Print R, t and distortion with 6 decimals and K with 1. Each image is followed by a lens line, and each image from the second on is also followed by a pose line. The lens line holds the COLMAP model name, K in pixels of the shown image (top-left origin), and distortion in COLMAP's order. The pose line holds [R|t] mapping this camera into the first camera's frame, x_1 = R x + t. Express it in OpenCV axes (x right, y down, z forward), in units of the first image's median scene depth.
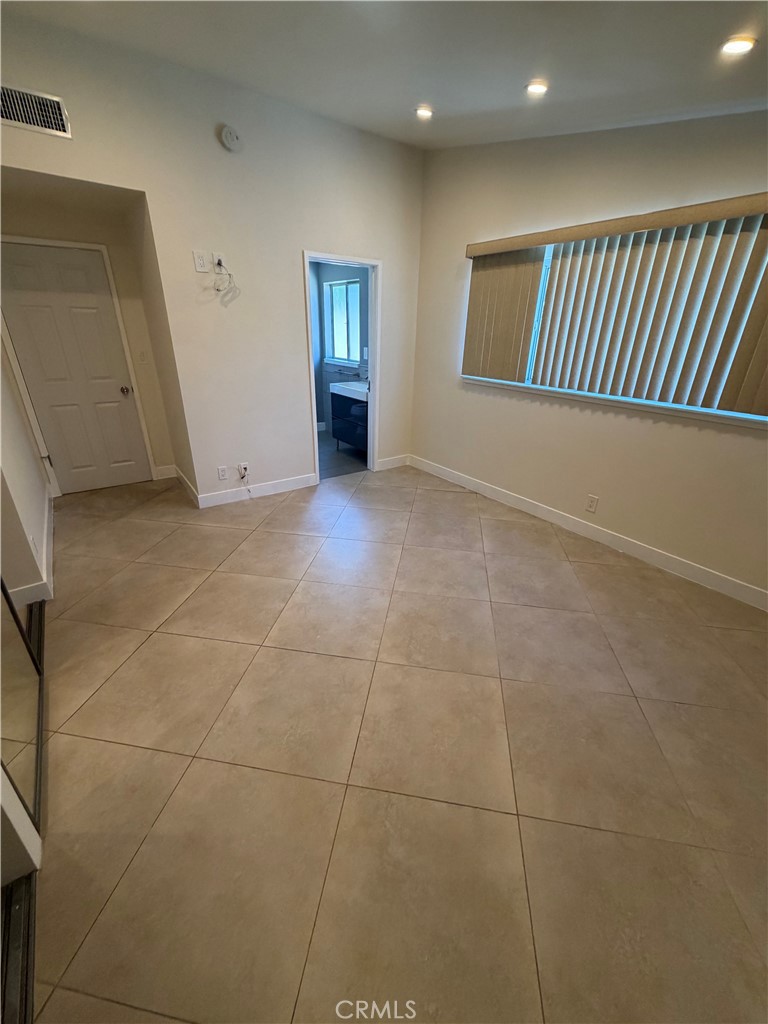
lens RADIAL K [[409.7, 0, 383.2], [0, 409.7, 509.9], [0, 0, 1]] dist [0.001207, 0.000092]
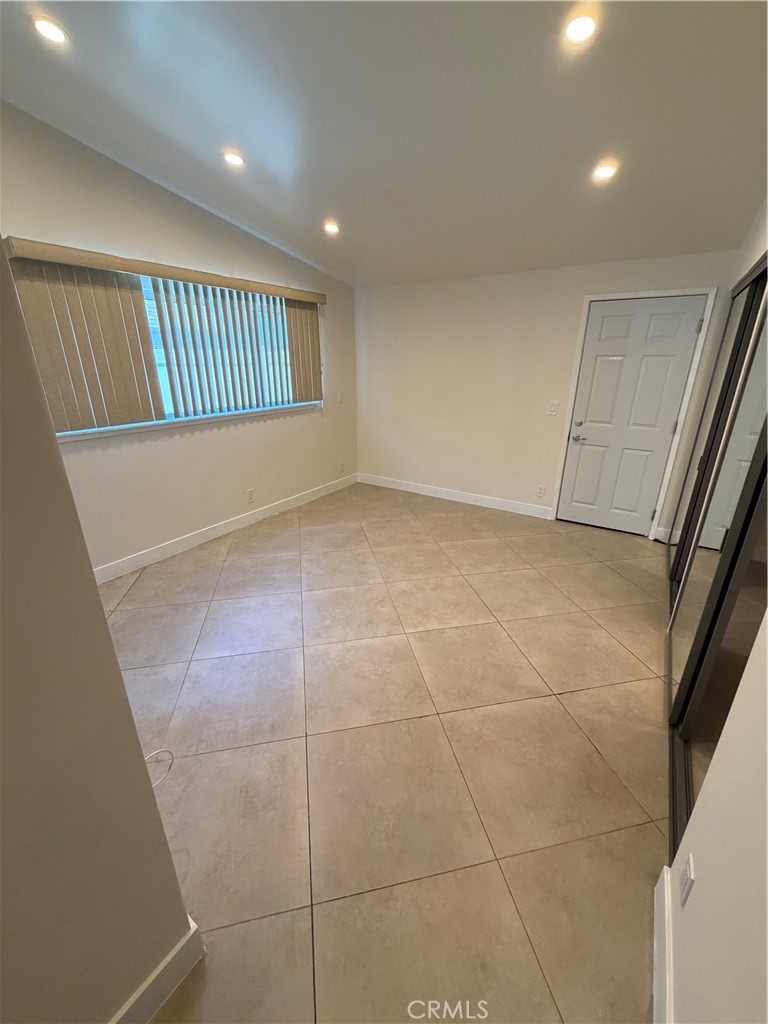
lens RADIAL K [[409.7, 0, 383.0], [0, 409.7, 511.0], [0, 0, 1]] dist [0.001207, 0.000092]
pose [[-0.352686, -0.348286, 0.868510, -0.858388], [0.376278, 0.797019, 0.472416, -0.487112], [-0.856754, 0.493415, -0.150045, 1.007976]]
